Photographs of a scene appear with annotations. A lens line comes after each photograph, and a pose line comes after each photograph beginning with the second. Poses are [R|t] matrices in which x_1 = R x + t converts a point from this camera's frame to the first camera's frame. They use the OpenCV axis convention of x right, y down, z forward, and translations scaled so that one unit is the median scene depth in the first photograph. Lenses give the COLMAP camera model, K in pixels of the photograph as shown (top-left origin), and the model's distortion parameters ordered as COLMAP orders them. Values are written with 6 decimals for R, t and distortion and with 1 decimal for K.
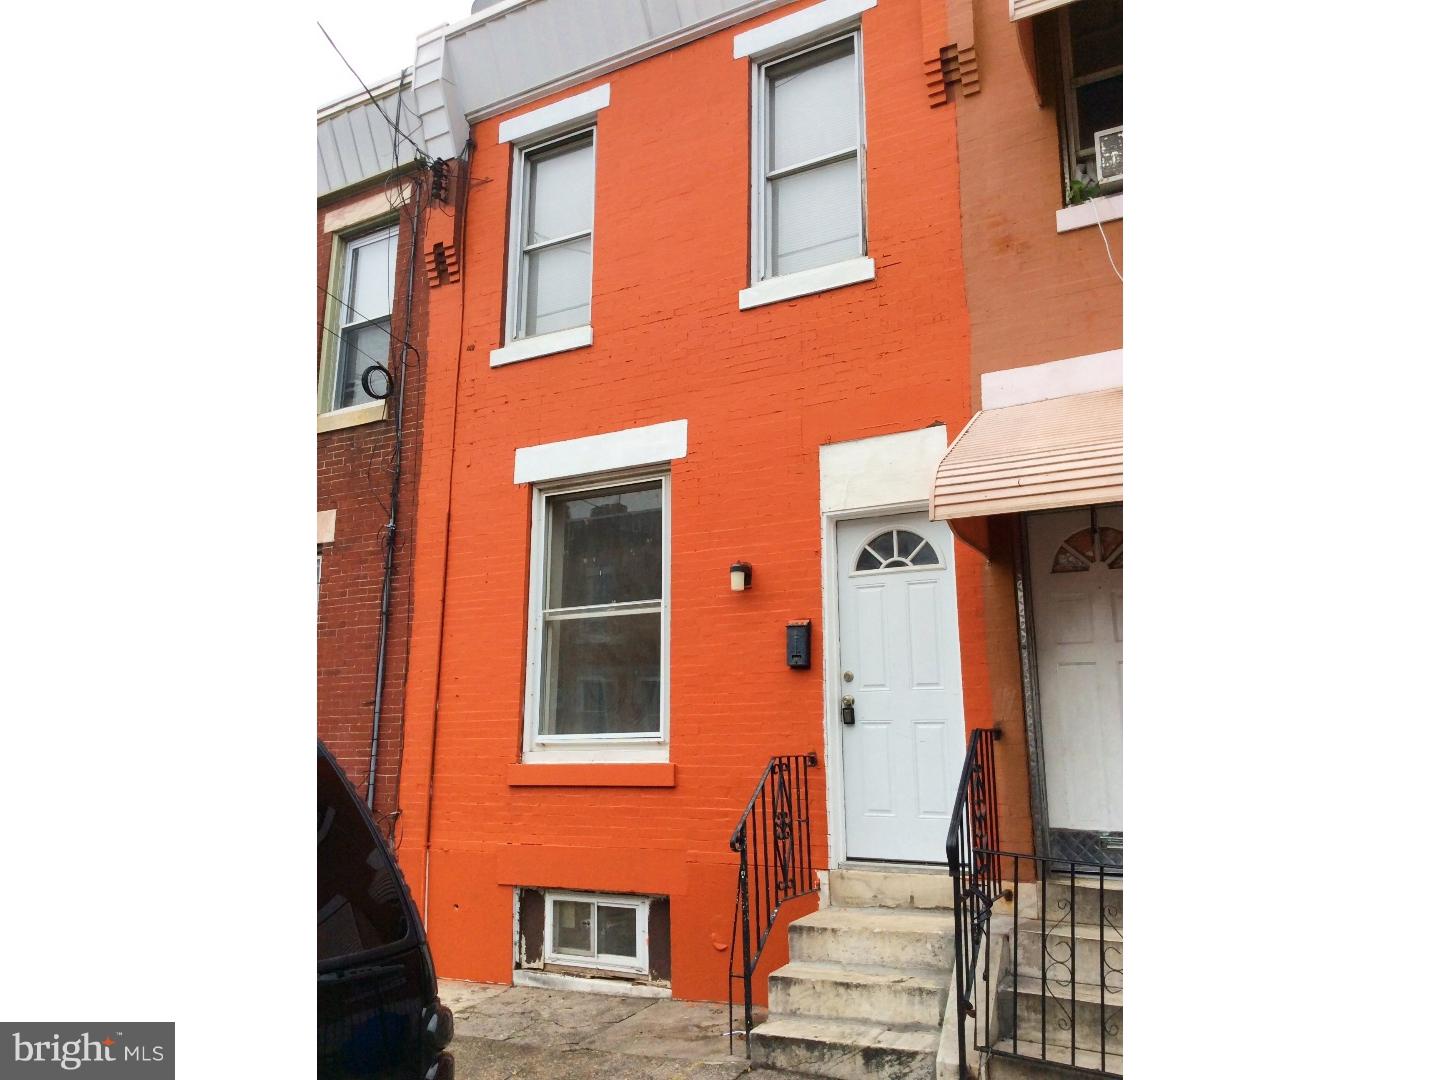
lens RADIAL K [[965.3, 0, 720.0], [0, 965.3, 540.0], [0, 0, 1]] dist [0.106263, -0.206981]
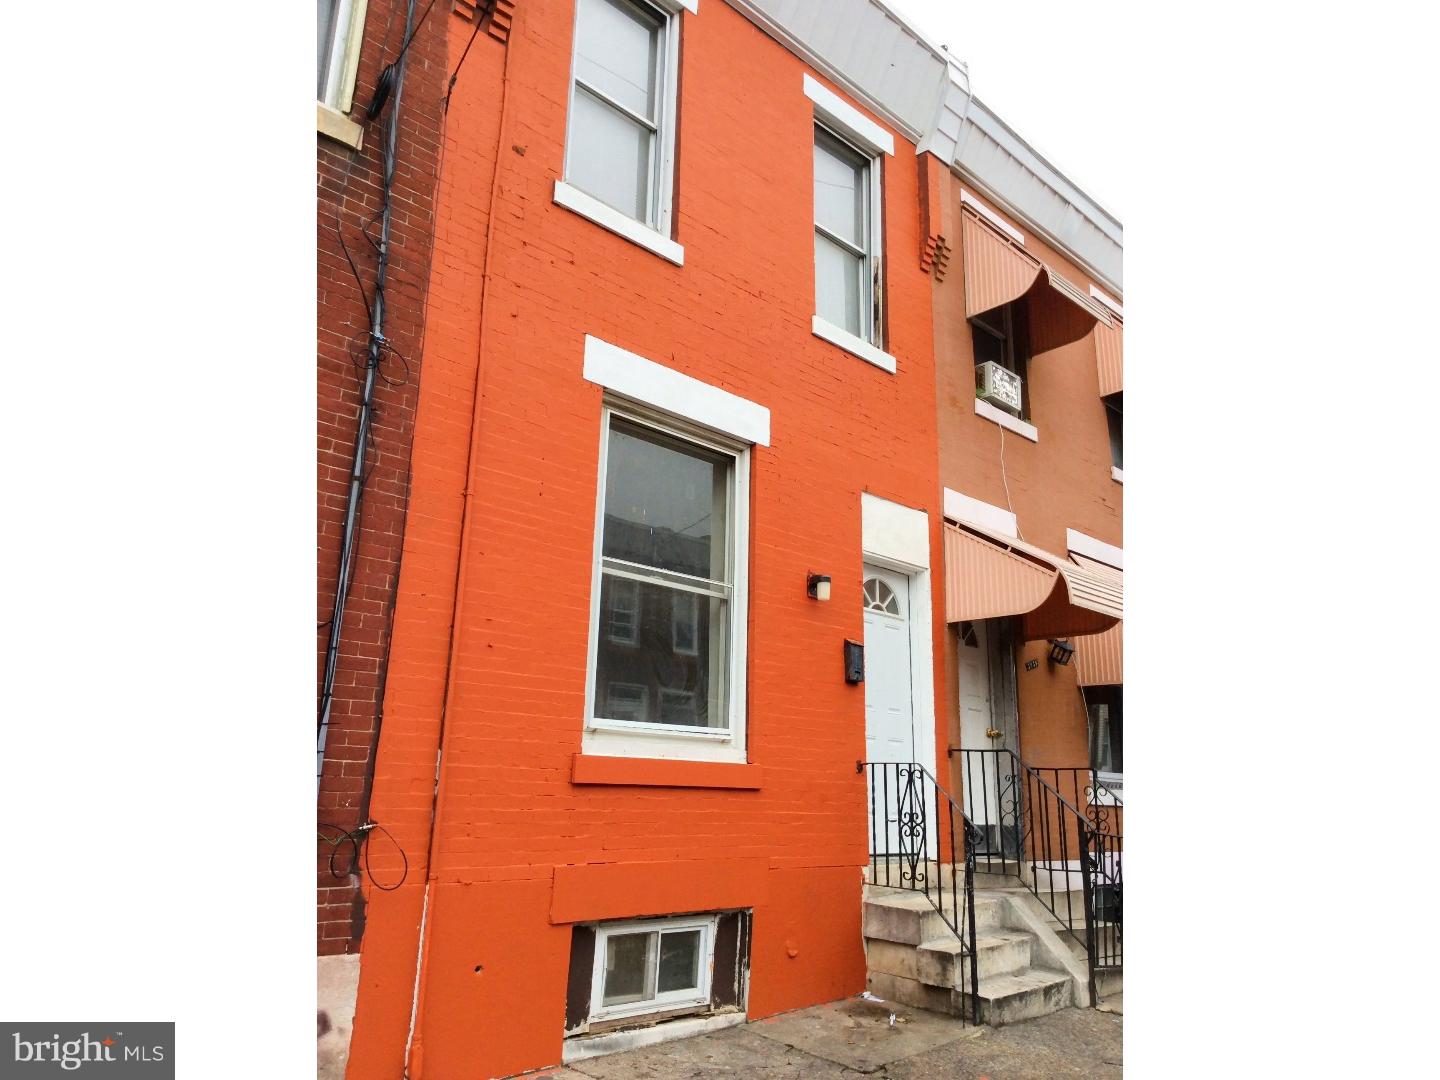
lens RADIAL K [[965.3, 0, 720.0], [0, 965.3, 540.0], [0, 0, 1]] dist [0.106263, -0.206981]
pose [[0.328642, 0.256559, 0.908940, -0.935076], [-0.222120, 0.956399, -0.189643, 0.203101], [-0.917964, -0.139569, 0.371300, 0.695924]]
